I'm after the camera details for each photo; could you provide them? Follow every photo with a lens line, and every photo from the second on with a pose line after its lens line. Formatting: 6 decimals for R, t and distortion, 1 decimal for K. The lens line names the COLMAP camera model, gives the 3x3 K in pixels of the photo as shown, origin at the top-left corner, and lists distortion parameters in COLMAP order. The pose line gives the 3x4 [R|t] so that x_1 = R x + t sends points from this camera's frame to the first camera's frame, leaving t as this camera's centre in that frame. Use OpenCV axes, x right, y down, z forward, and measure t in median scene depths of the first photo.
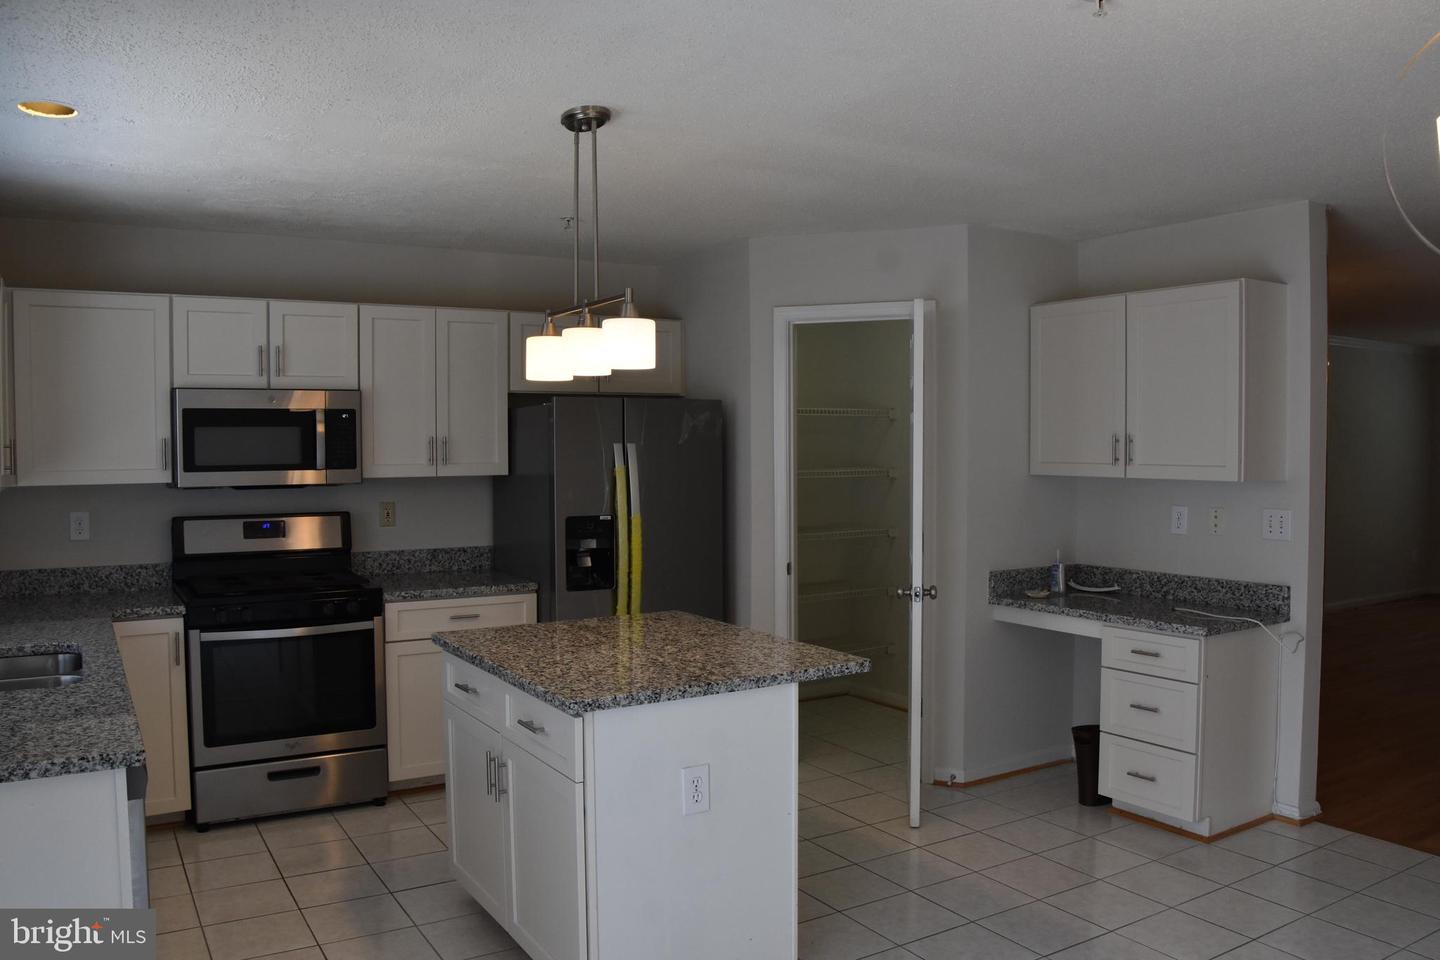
lens RADIAL K [[1112.5, 0, 734.6], [0, 1112.5, 492.8], [0, 0, 1]] dist [-0.151720, 0.090895]
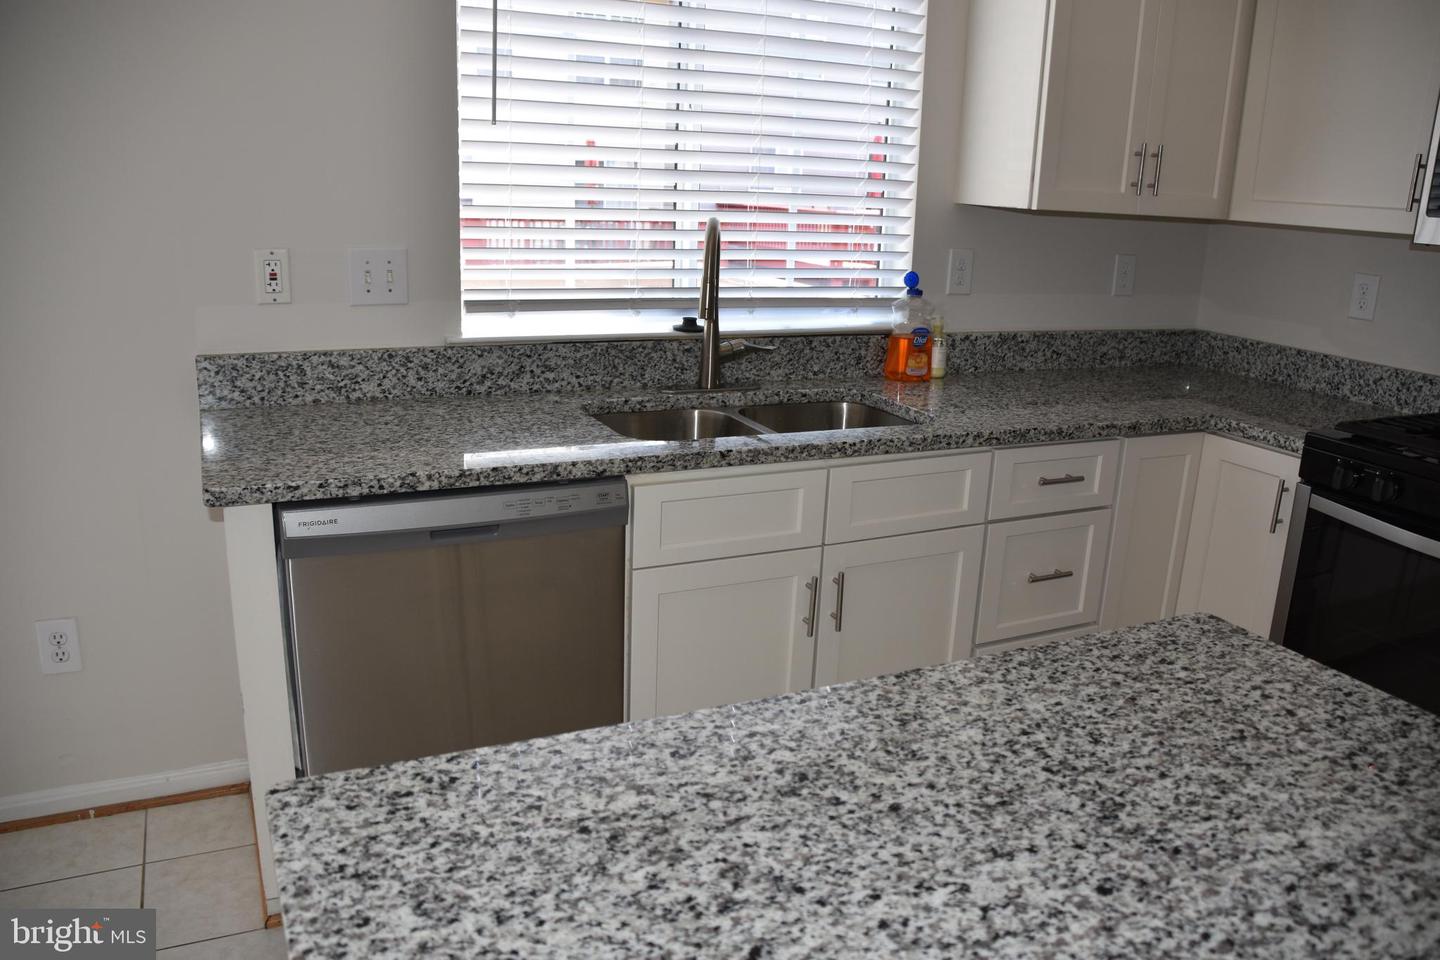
lens RADIAL K [[1112.5, 0, 734.6], [0, 1112.5, 492.8], [0, 0, 1]] dist [-0.151720, 0.090895]
pose [[-0.107137, 0.274881, -0.955491, 0.079300], [-0.079660, 0.955559, 0.283833, -0.007880], [0.991048, 0.106523, -0.080478, 0.668021]]
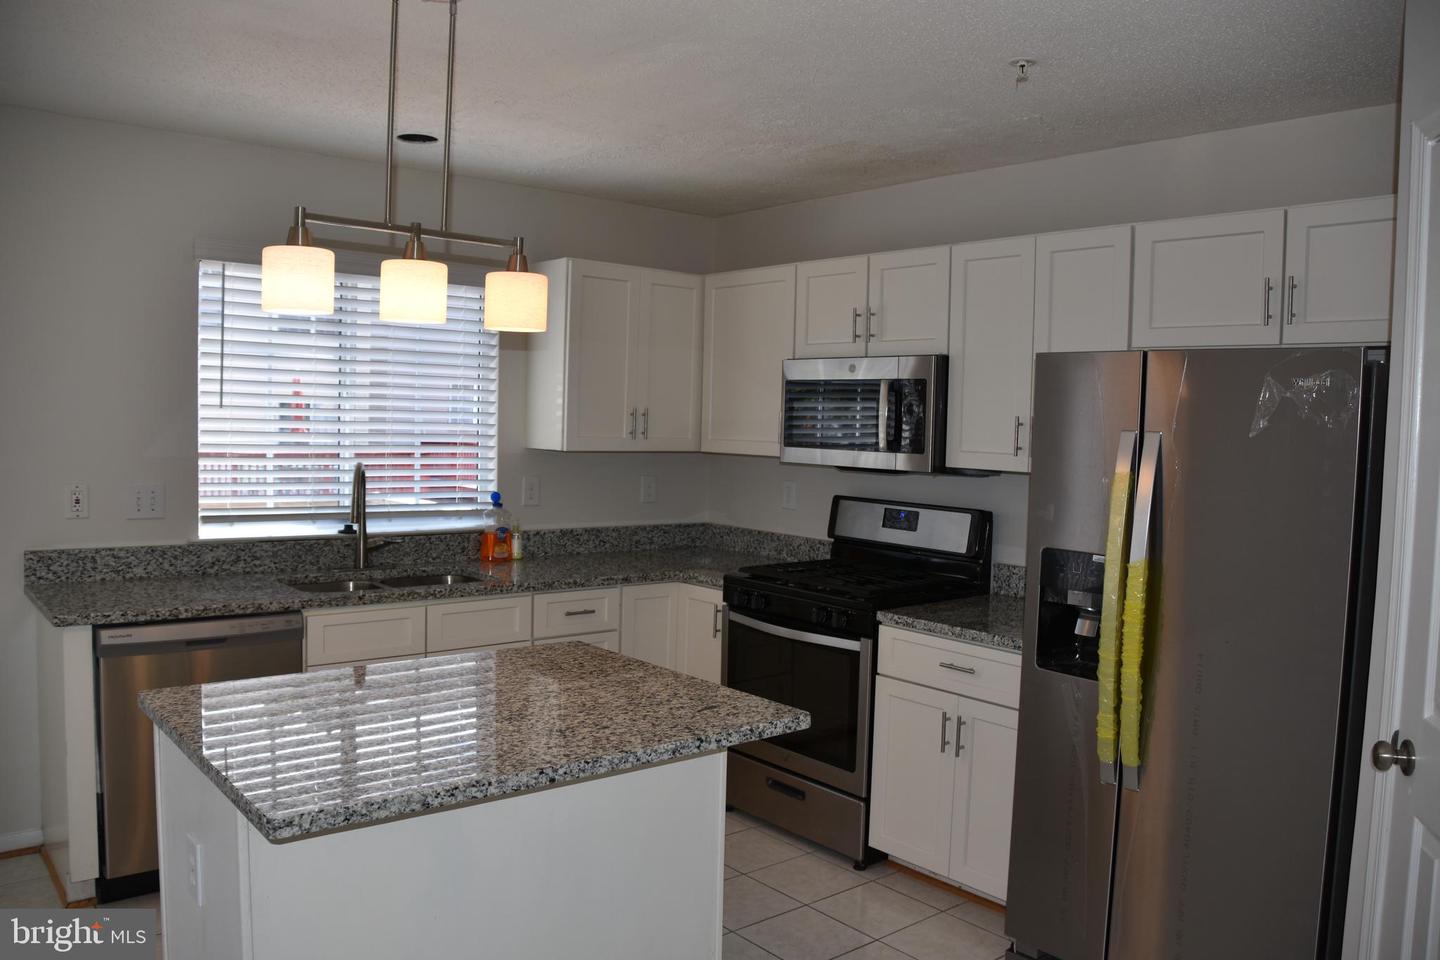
lens RADIAL K [[1112.5, 0, 734.6], [0, 1112.5, 492.8], [0, 0, 1]] dist [-0.151720, 0.090895]
pose [[0.145836, 0.074991, -0.986462, 0.440900], [-0.071871, 0.995291, 0.065037, -0.037175], [0.986695, 0.061414, 0.150539, 0.766444]]
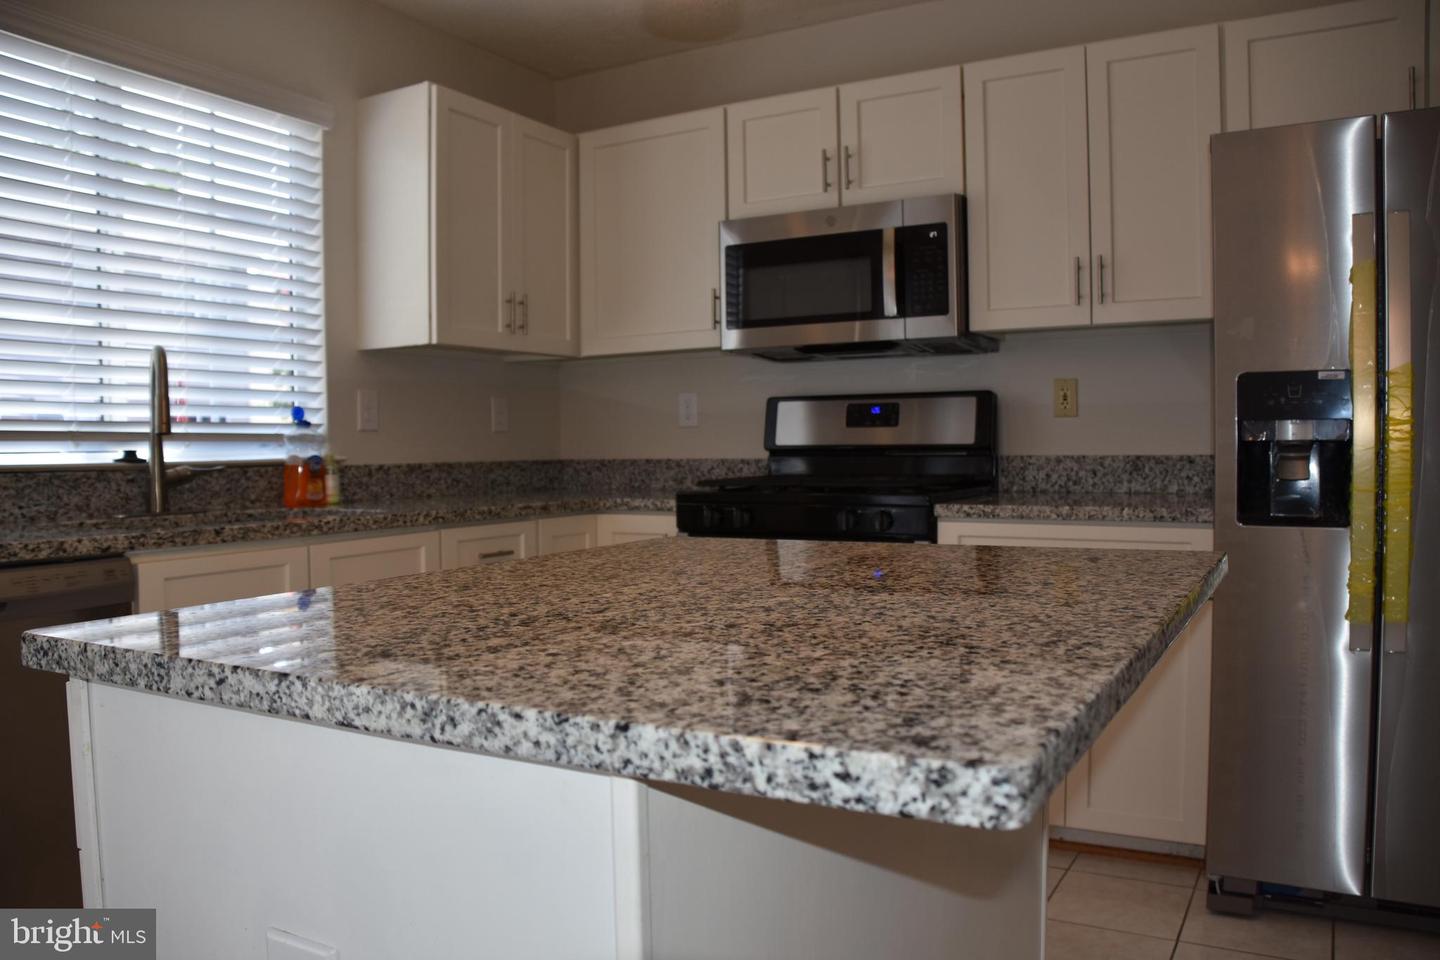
lens RADIAL K [[1112.5, 0, 734.6], [0, 1112.5, 492.8], [0, 0, 1]] dist [-0.151720, 0.090895]
pose [[0.485490, 0.035241, -0.873532, 0.167382], [-0.026149, 0.999326, 0.025782, 0.071478], [0.873851, 0.010325, 0.486084, 0.592729]]
